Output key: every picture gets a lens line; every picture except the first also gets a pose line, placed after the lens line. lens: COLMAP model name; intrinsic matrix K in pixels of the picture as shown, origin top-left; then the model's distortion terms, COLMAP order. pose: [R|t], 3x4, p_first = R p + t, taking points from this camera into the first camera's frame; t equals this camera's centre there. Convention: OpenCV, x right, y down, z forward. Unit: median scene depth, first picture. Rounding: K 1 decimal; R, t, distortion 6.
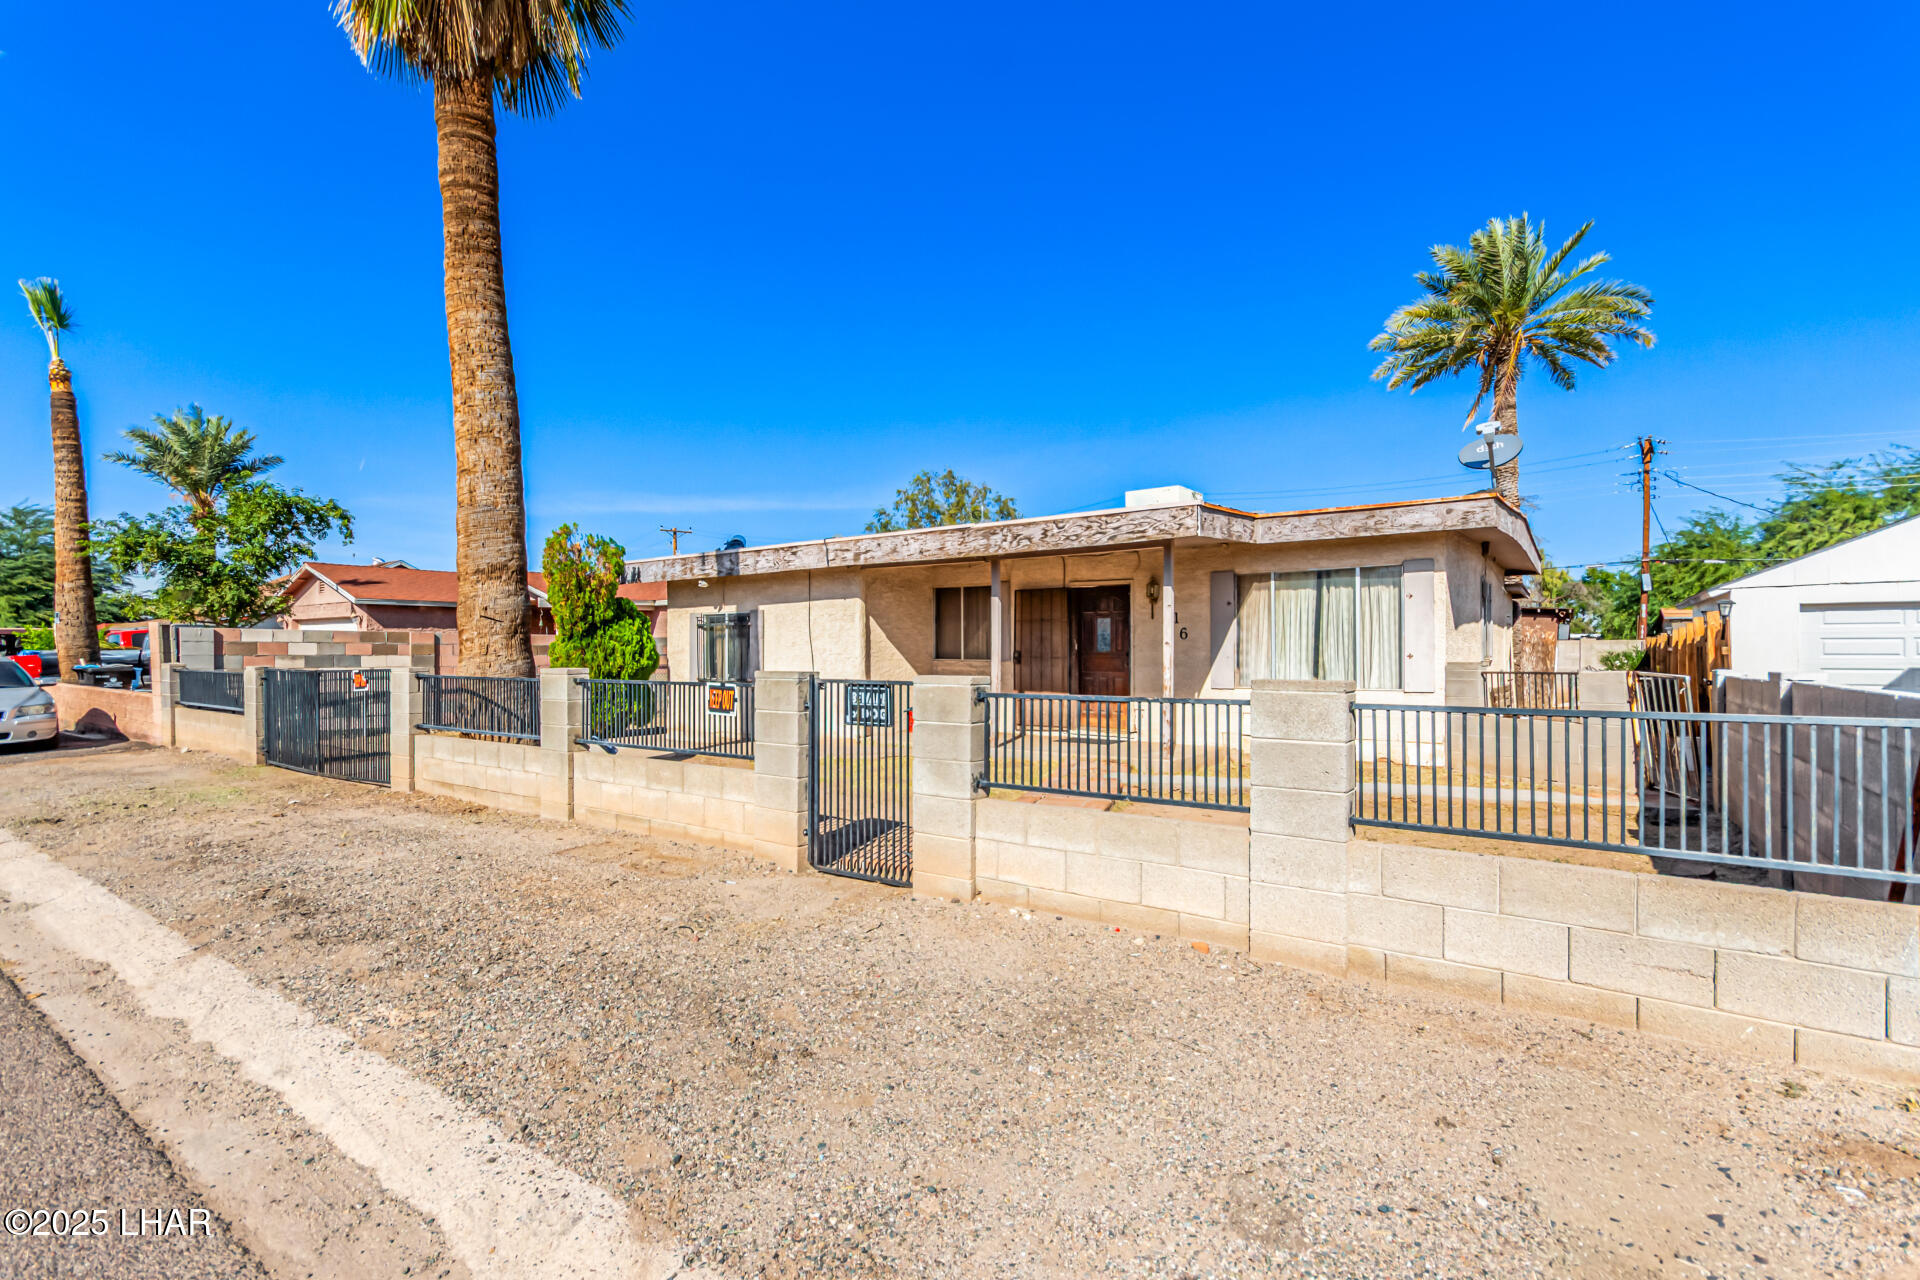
lens RADIAL K [[881.1, 0, 969.1], [0, 881.1, 655.0], [0, 0, 1]] dist [-0.002307, 0.000235]
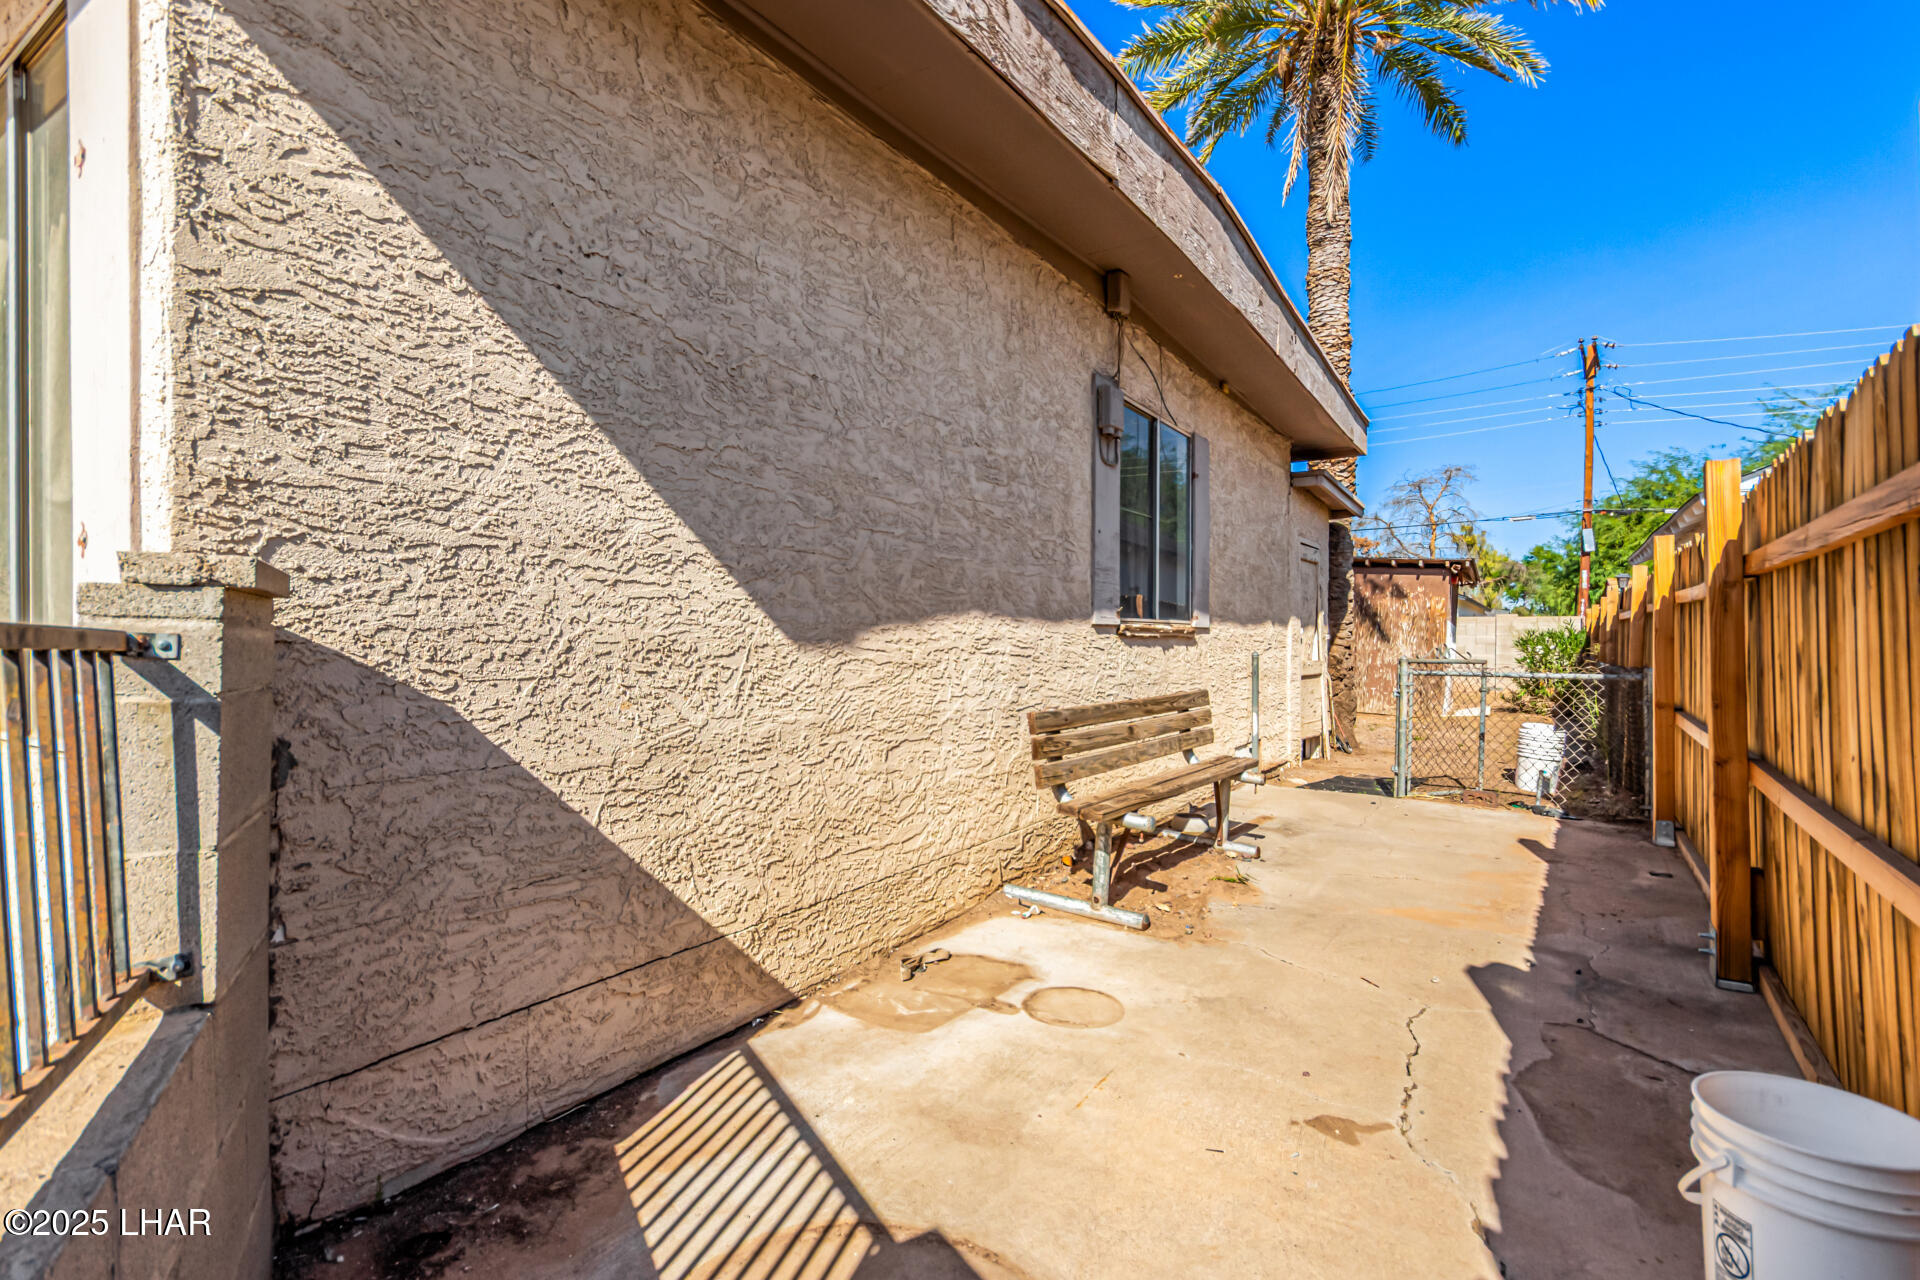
lens RADIAL K [[904.6, 0, 959.0], [0, 904.6, 647.7], [0, 0, 1]] dist [-0.000595, -0.000081]
pose [[0.998942, 0.006810, 0.045491, 0.514731], [-0.007103, 0.999955, 0.006280, 0.014865], [-0.045446, -0.006596, 0.998945, 0.656099]]
